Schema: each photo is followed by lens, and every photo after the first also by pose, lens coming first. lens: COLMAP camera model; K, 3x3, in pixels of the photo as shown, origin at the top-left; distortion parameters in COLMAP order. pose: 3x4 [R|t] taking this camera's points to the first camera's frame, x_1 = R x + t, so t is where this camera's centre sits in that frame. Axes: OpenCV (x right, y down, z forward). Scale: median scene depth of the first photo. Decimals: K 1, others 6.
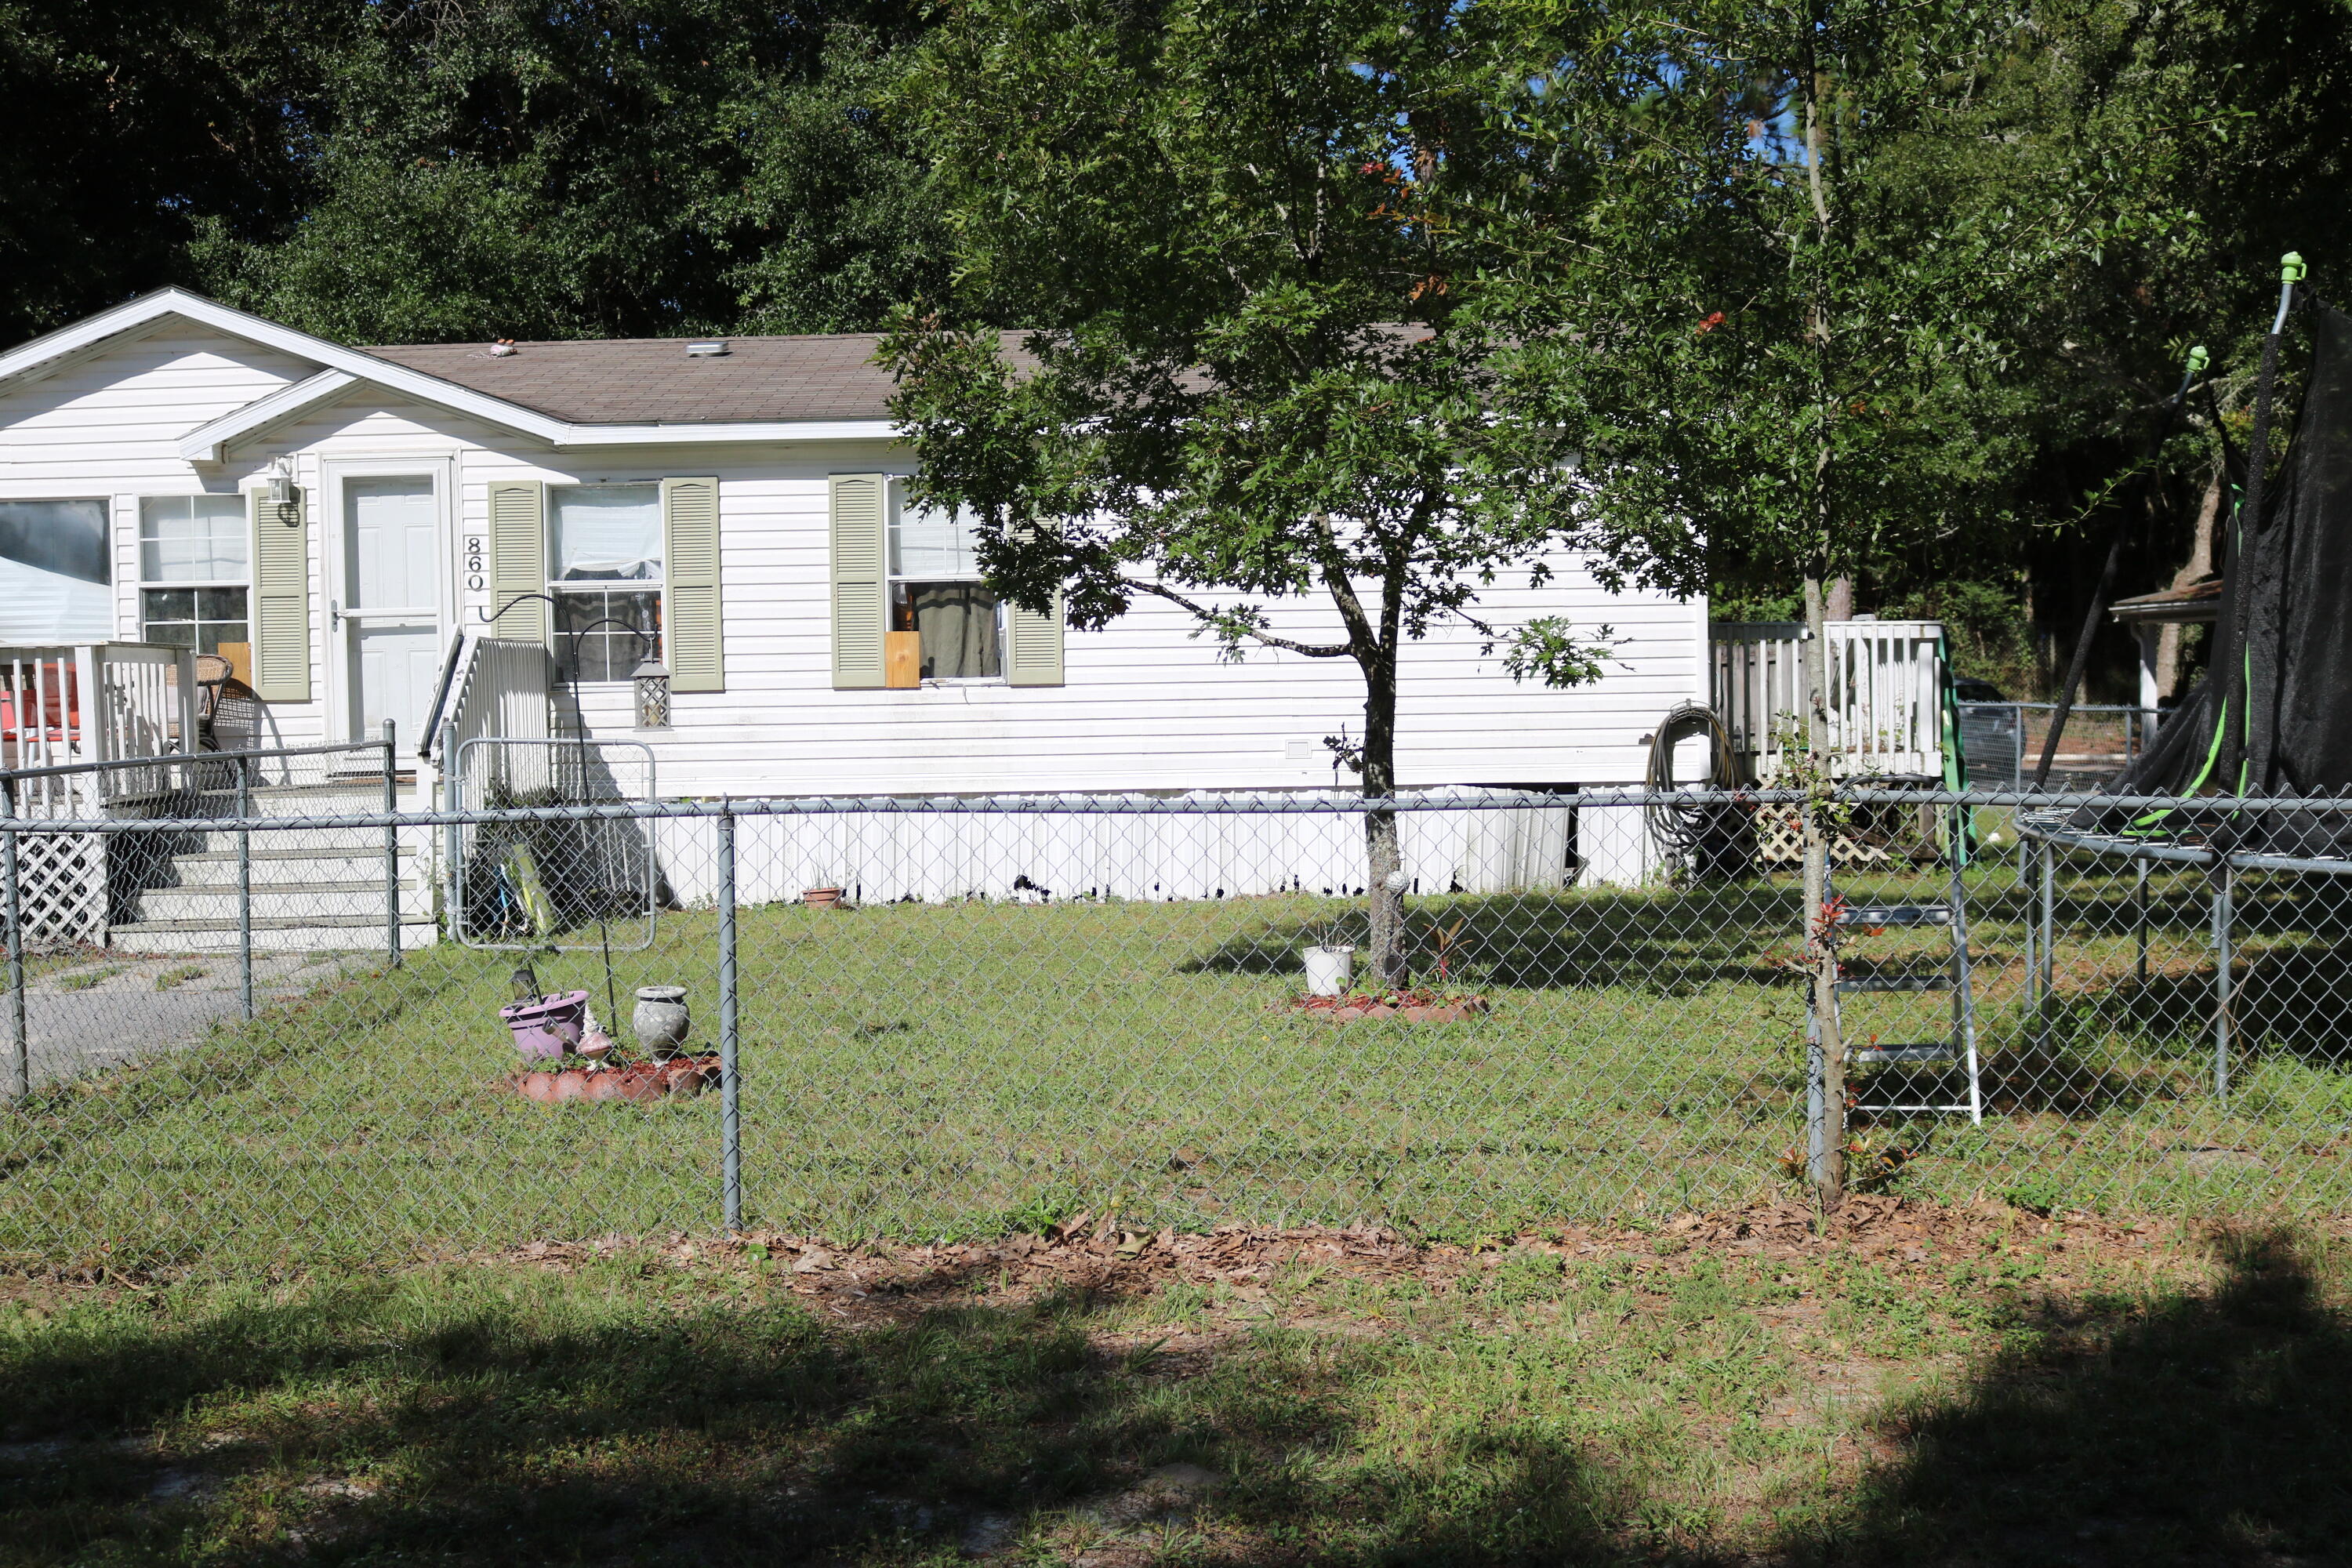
lens RADIAL K [[2805.3, 0, 1171.8], [0, 2805.3, 794.1], [0, 0, 1]] dist [-0.082100, 0.000000]
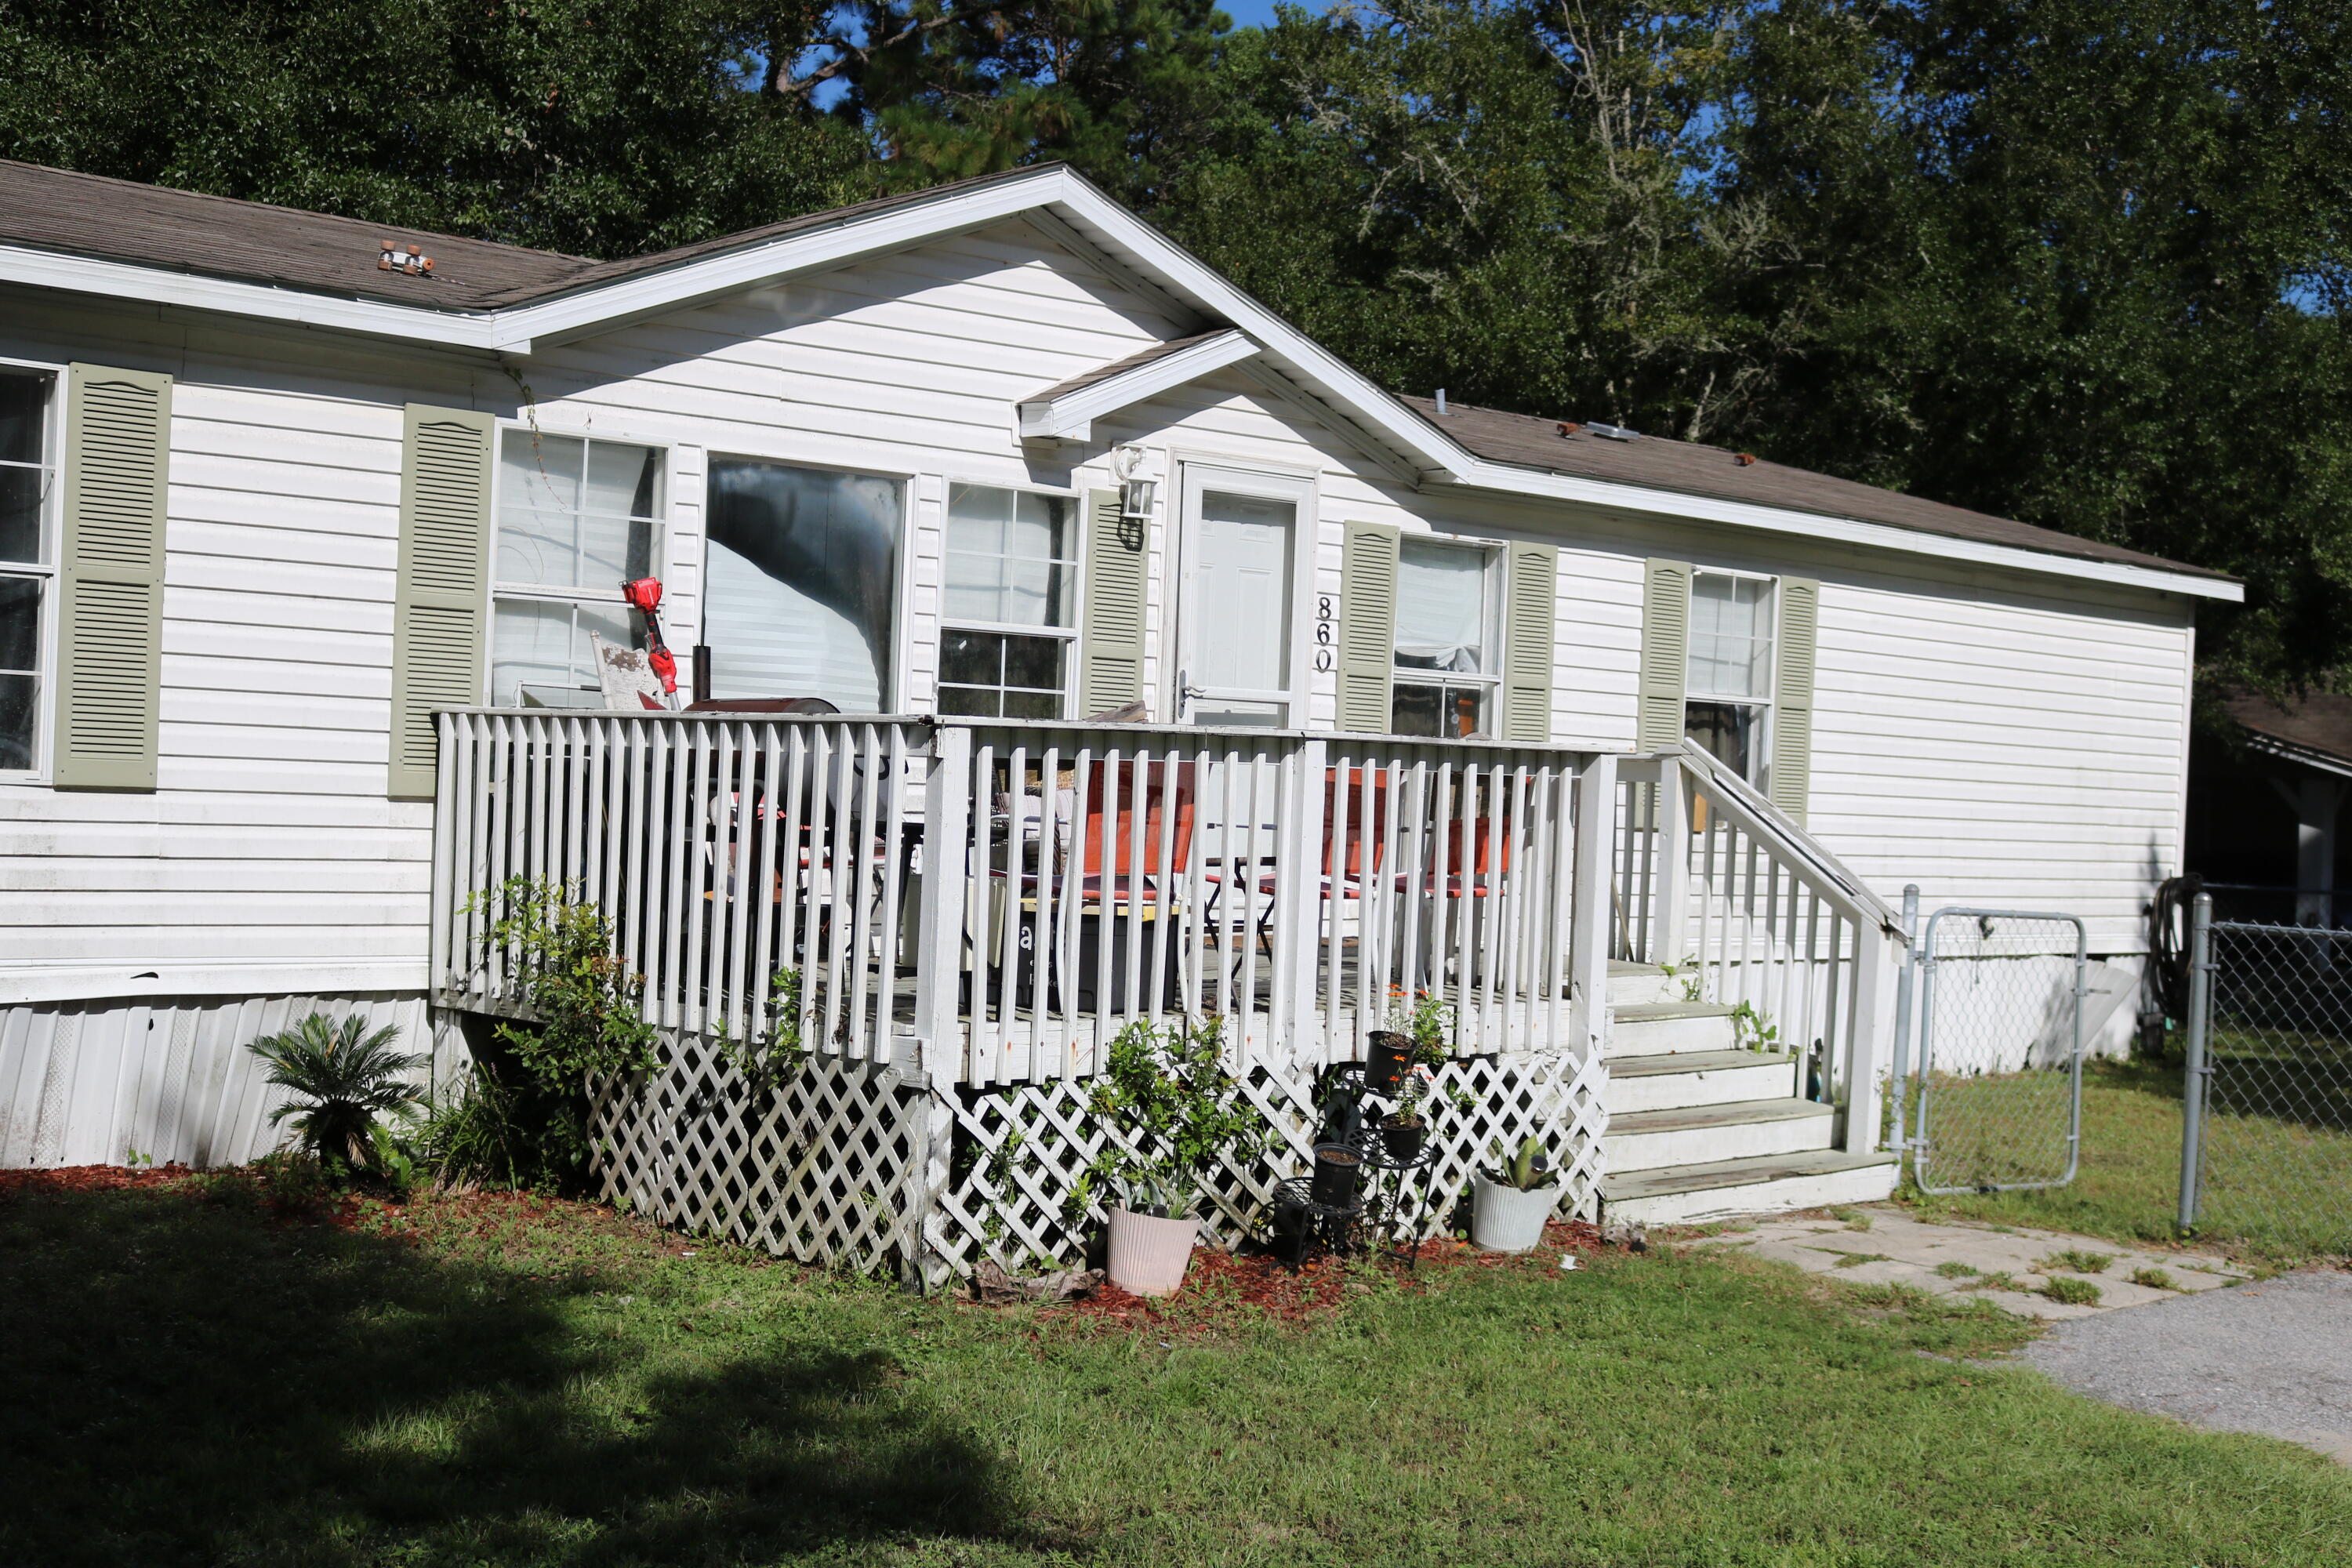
lens RADIAL K [[2909.9, 0, 1177.6], [0, 2909.9, 785.4], [0, 0, 1]] dist [-0.073113, 0.000000]
pose [[0.730043, 0.042909, 0.682053, -0.778809], [-0.008995, 0.998544, -0.053193, -0.004526], [-0.683343, 0.032698, 0.729365, 0.488362]]
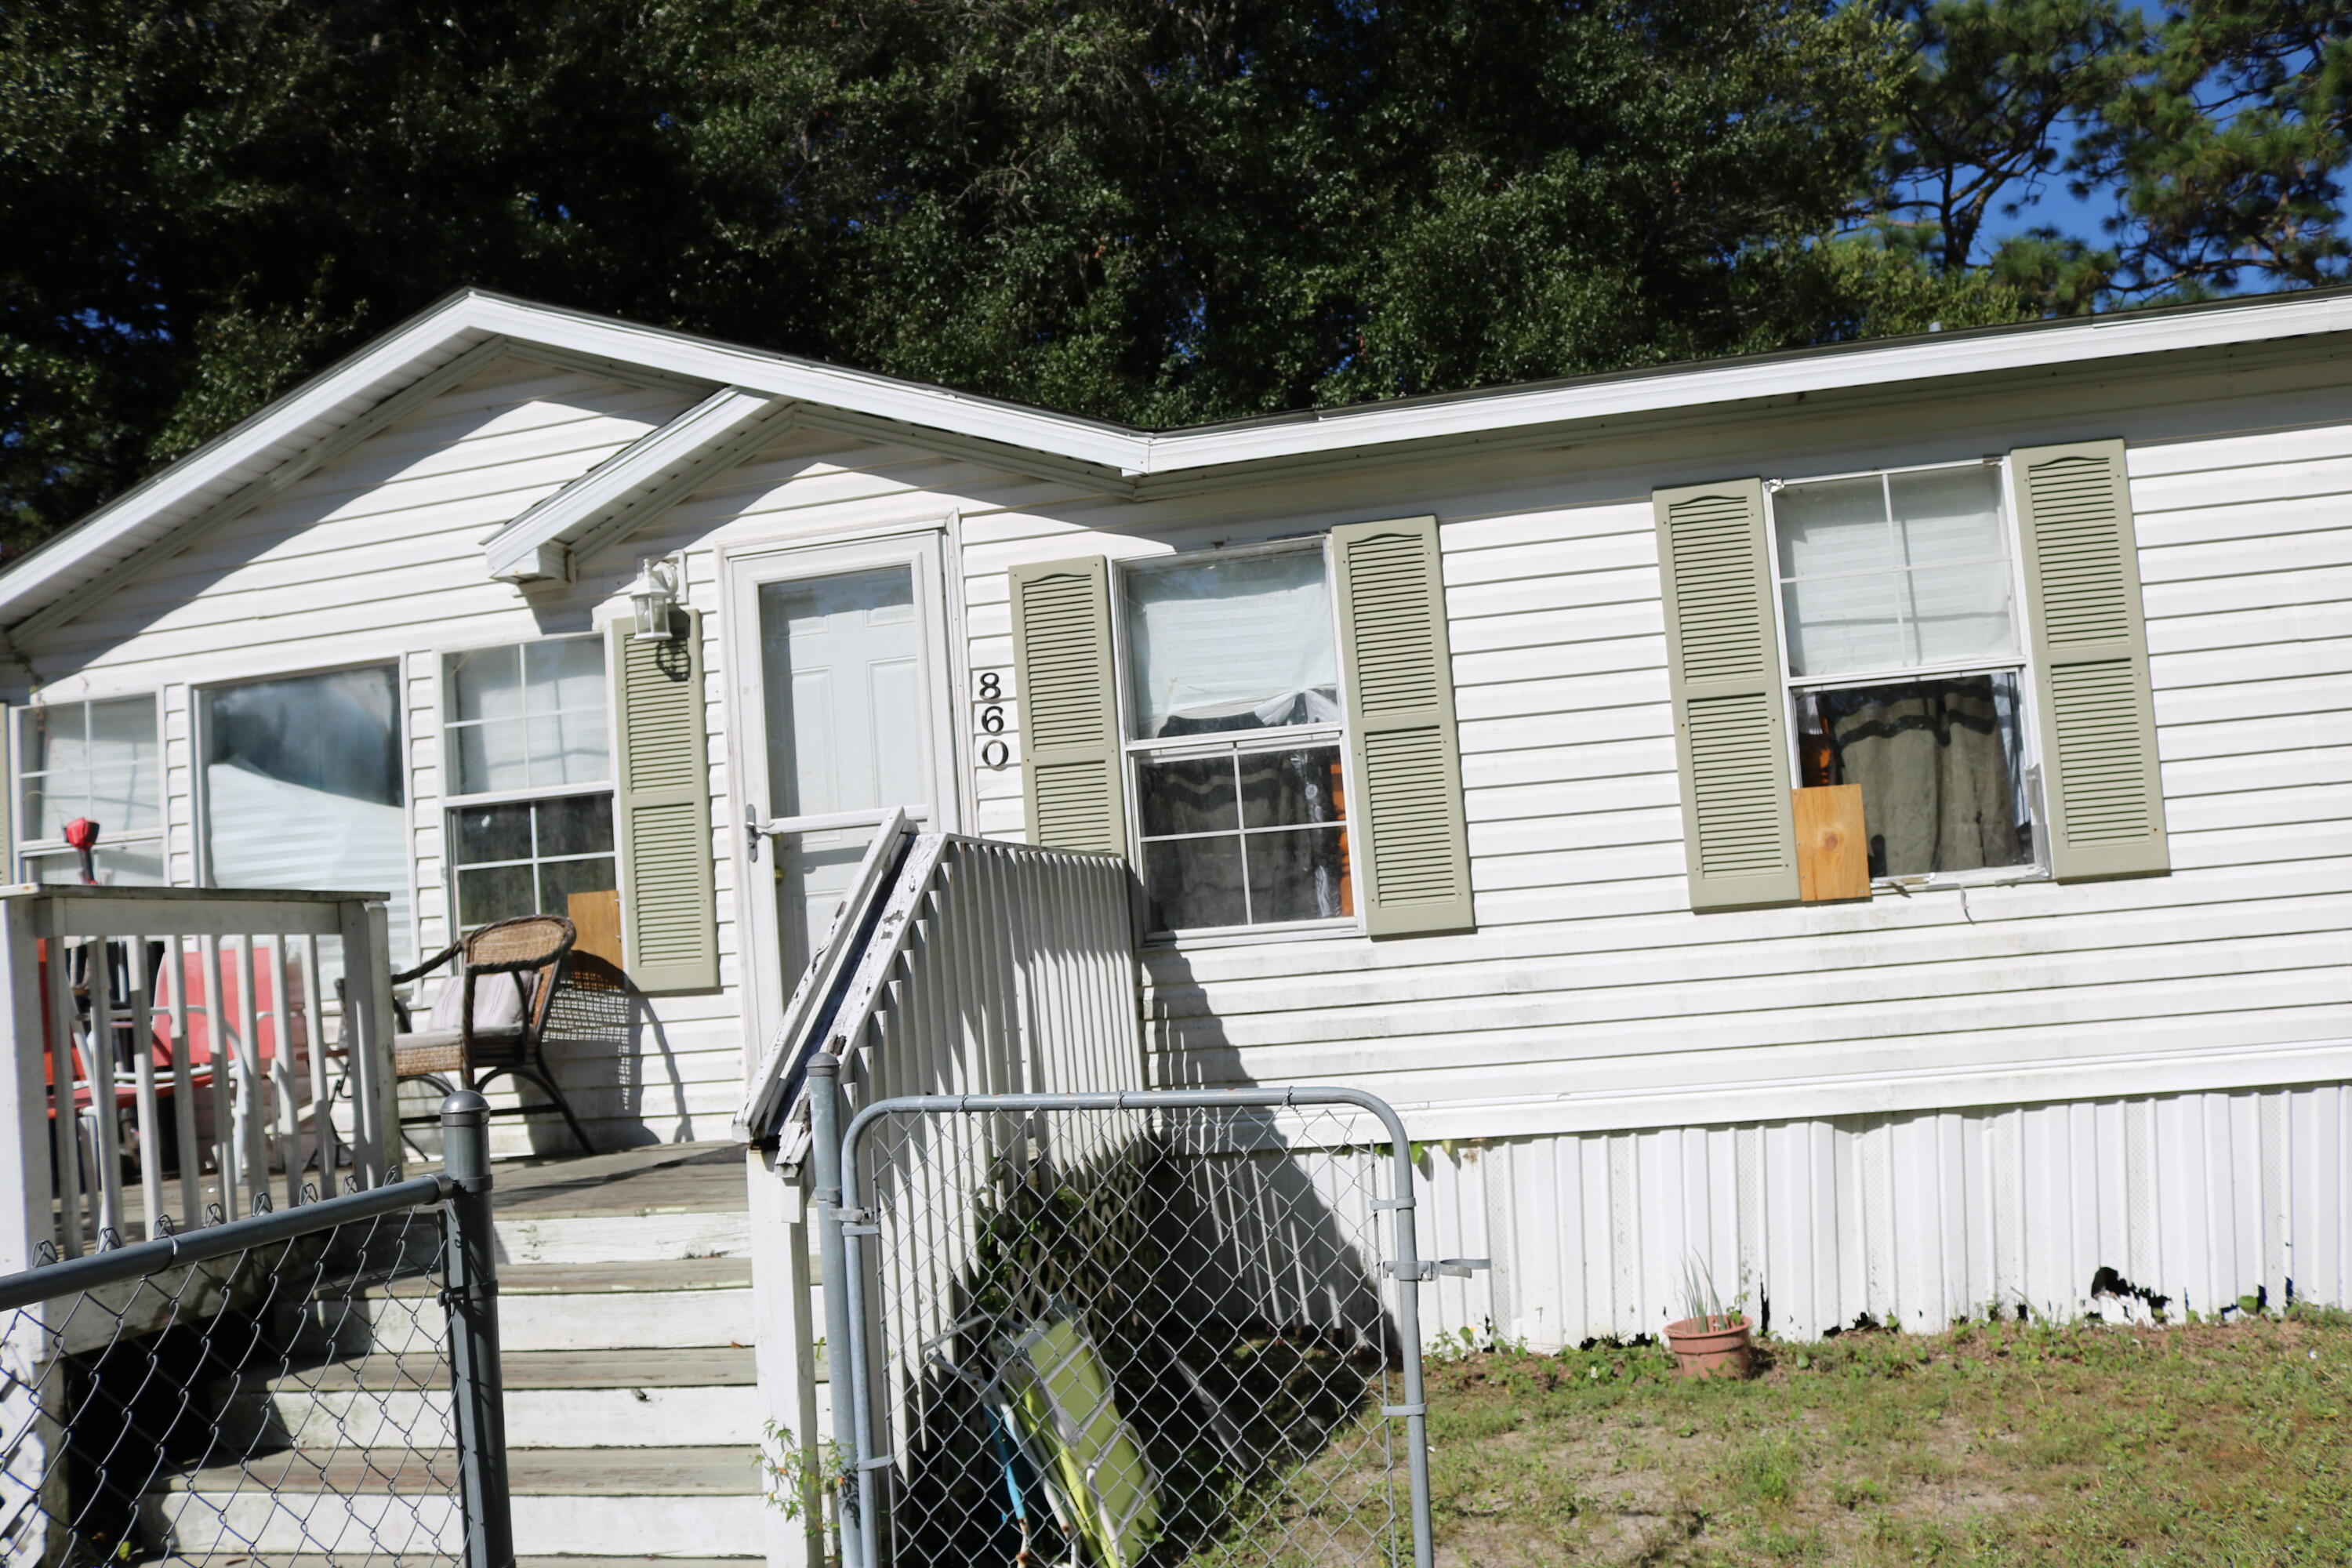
lens RADIAL K [[1931.5, 0, 1183.0], [0, 1931.5, 773.8], [0, 0, 1]] dist [-0.160382, 0.131192]
pose [[0.973773, -0.076033, -0.214442, -0.134763], [0.050120, 0.991041, -0.123793, -0.024247], [0.221933, 0.109799, 0.968860, 0.647653]]
